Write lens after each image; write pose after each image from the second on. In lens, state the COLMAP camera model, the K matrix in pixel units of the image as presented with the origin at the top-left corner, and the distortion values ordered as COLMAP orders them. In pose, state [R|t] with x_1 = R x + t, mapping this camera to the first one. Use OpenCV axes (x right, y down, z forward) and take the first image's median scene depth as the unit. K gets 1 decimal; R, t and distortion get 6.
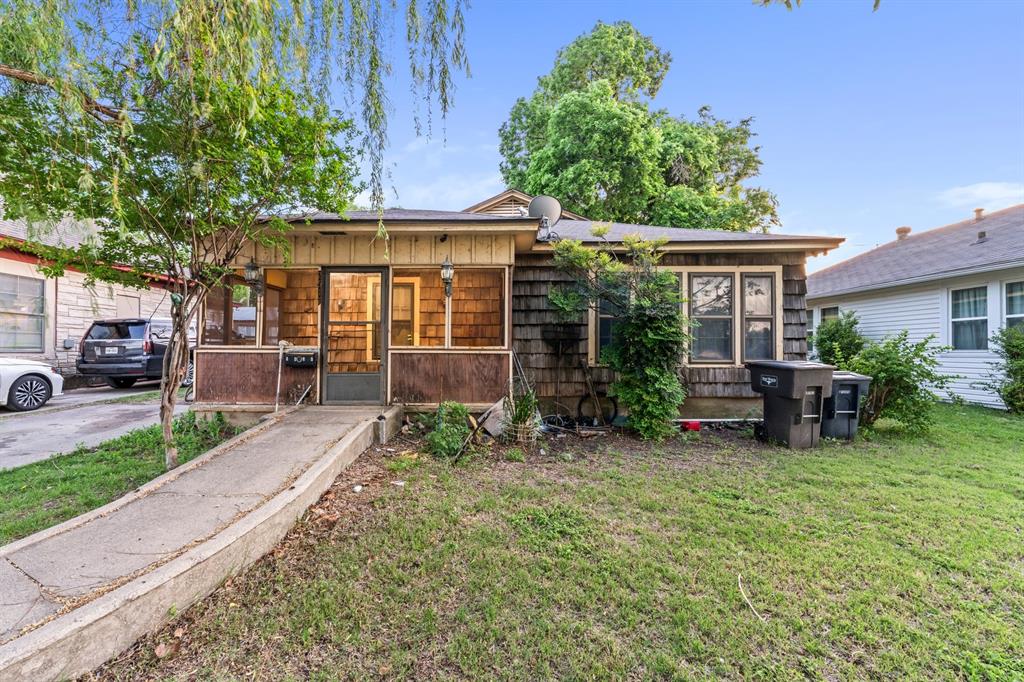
lens RADIAL K [[416.3, 0, 510.2], [0, 416.3, 338.7], [0, 0, 1]] dist [0.000169, 0.000058]
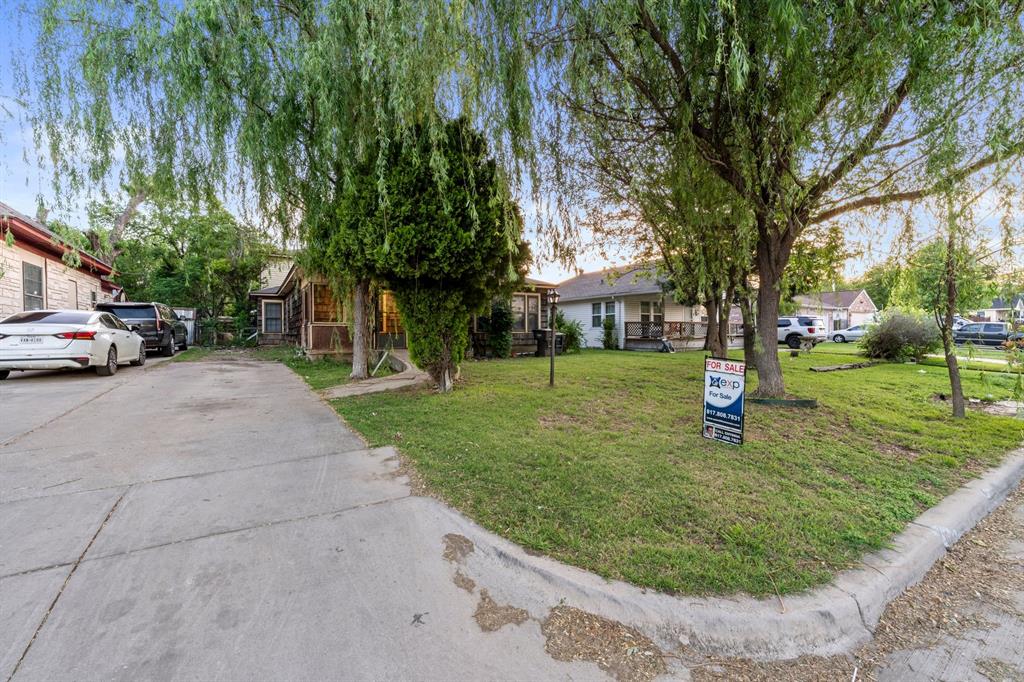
lens RADIAL K [[416.3, 0, 510.2], [0, 416.3, 338.7], [0, 0, 1]] dist [0.000169, 0.000058]
pose [[0.847618, -0.014271, 0.530415, -0.985768], [-0.002076, 0.999541, 0.030209, 0.029877], [-0.530603, -0.026707, 0.847200, -1.230226]]
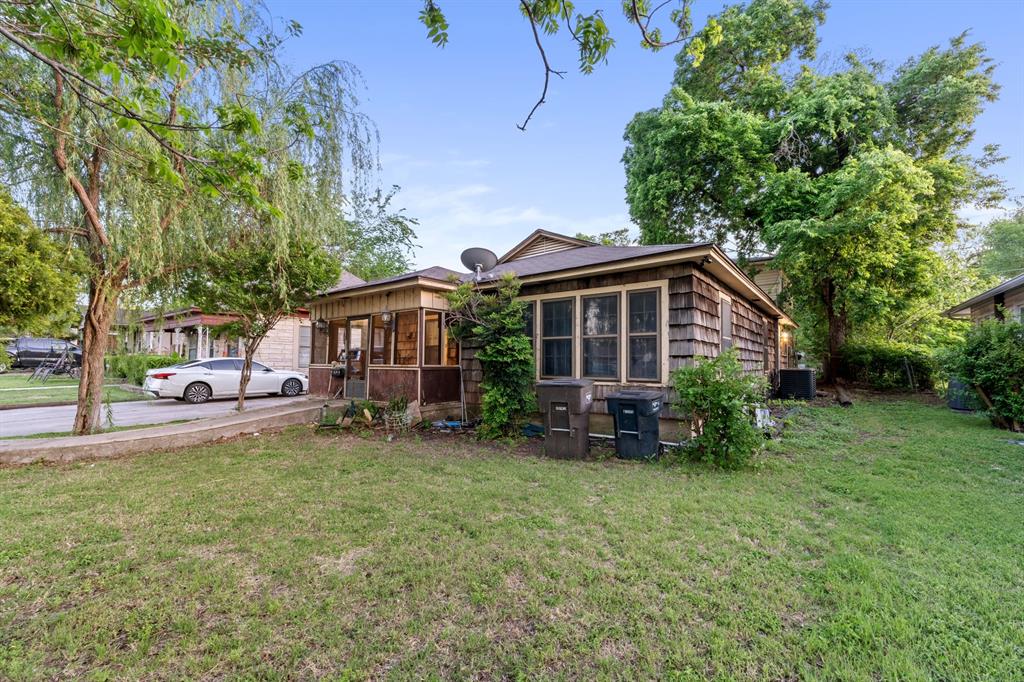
lens RADIAL K [[416.3, 0, 510.2], [0, 416.3, 338.7], [0, 0, 1]] dist [0.000169, 0.000058]
pose [[0.802735, -0.036569, -0.595214, 0.928798], [0.014890, 0.999036, -0.041297, -0.006431], [0.596150, 0.024288, 0.802505, 0.027765]]
